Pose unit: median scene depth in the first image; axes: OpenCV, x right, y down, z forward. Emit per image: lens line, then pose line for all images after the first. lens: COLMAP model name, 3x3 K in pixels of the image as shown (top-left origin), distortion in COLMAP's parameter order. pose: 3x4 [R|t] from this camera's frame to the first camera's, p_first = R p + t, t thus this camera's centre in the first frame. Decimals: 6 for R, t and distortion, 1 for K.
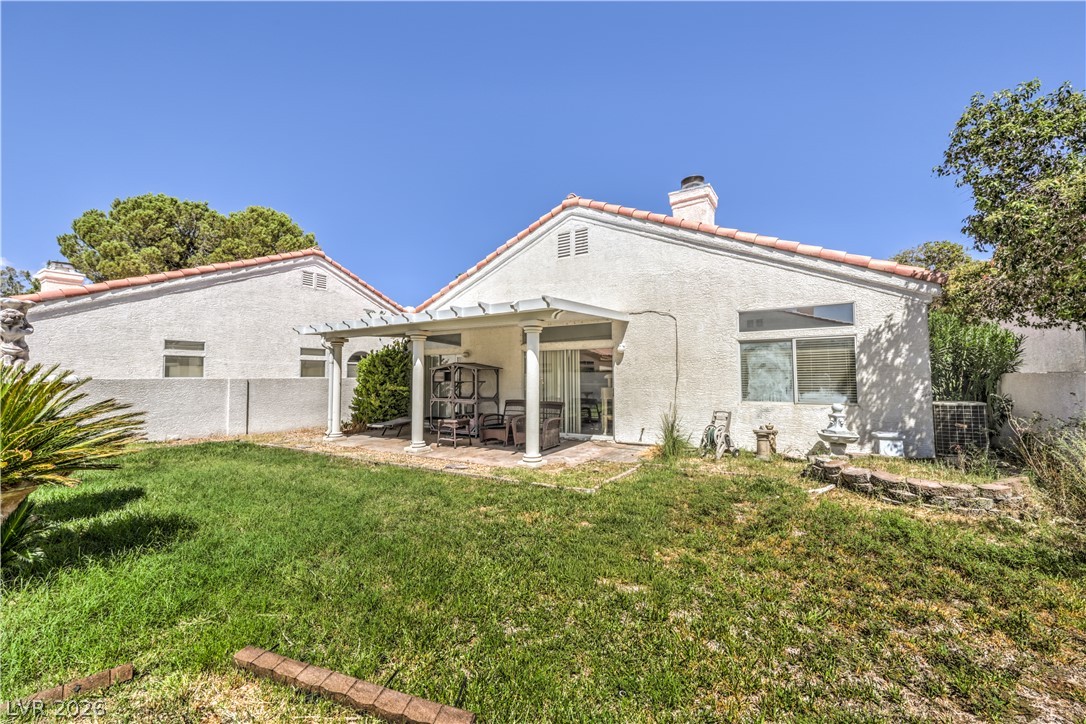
lens RADIAL K [[410.5, 0, 543.0], [0, 410.5, 362.0], [0, 0, 1]] dist [0.000522, 0.000007]
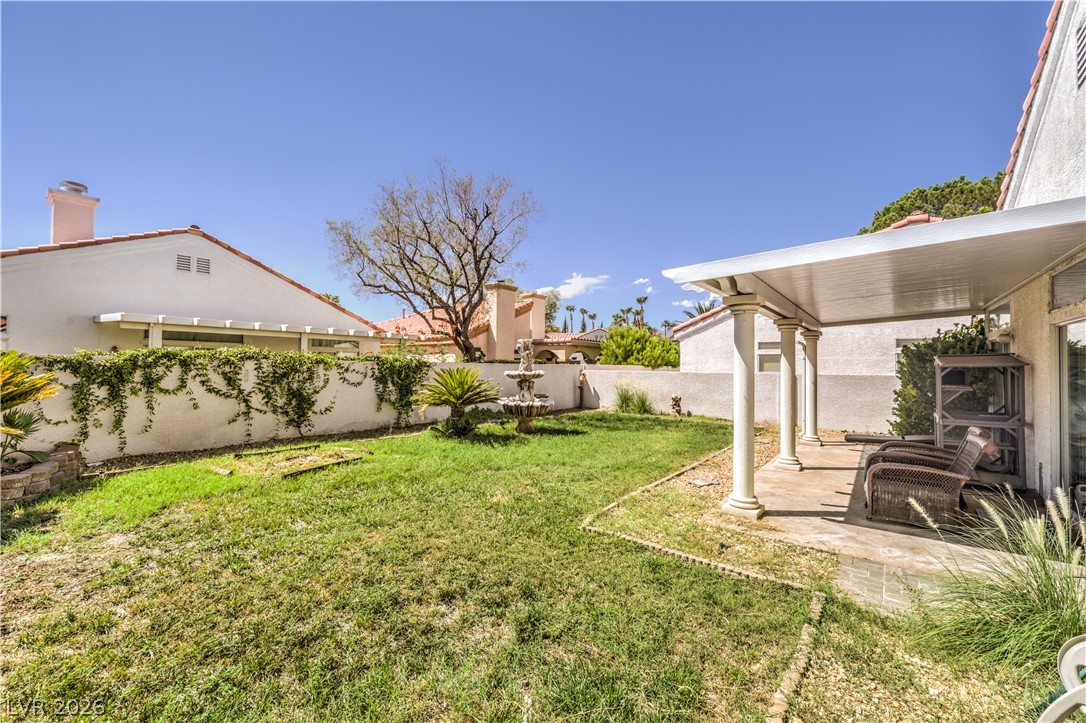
lens RADIAL K [[410.5, 0, 543.0], [0, 410.5, 361.5], [0, 0, 1]] dist [0.000522, 0.000007]
pose [[-0.153103, -0.012903, -0.988126, 0.475725], [0.031921, 0.999328, -0.017996, 0.005195], [0.987694, -0.034297, -0.152589, 0.558166]]
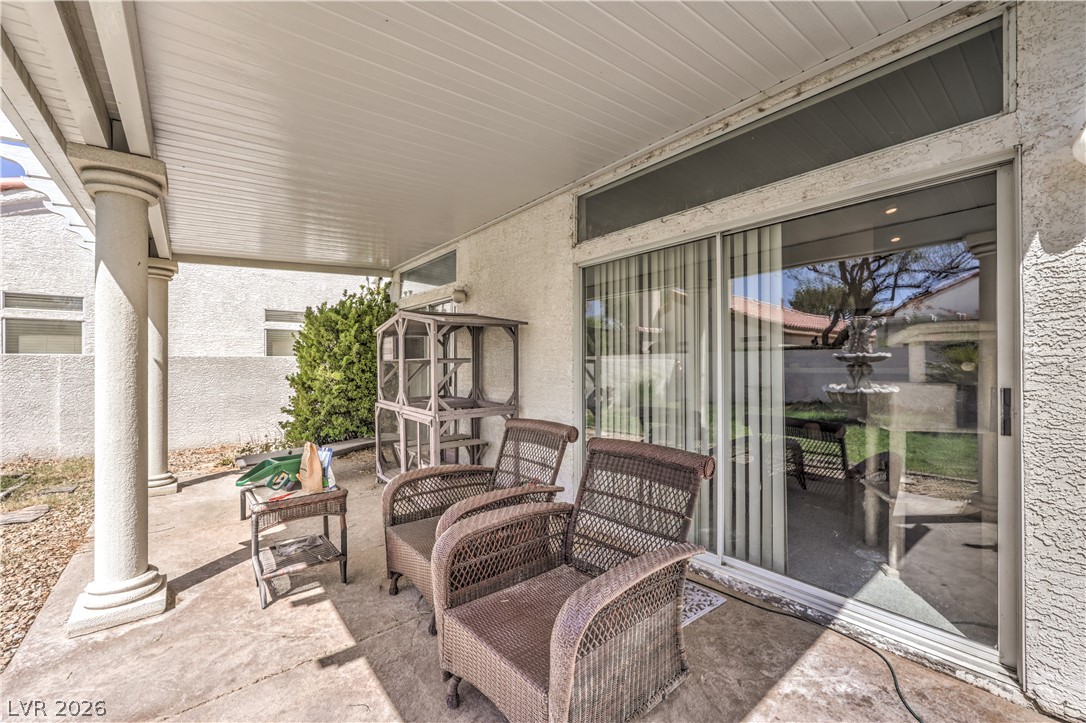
lens RADIAL K [[436.0, 0, 543.0], [0, 436.0, 361.5], [0, 0, 1]] dist [-0.001200, -0.000120]
pose [[0.938958, -0.000240, -0.344033, 0.045858], [0.011615, 0.999452, 0.031006, 0.039793], [0.343837, -0.033109, 0.938446, 0.705936]]
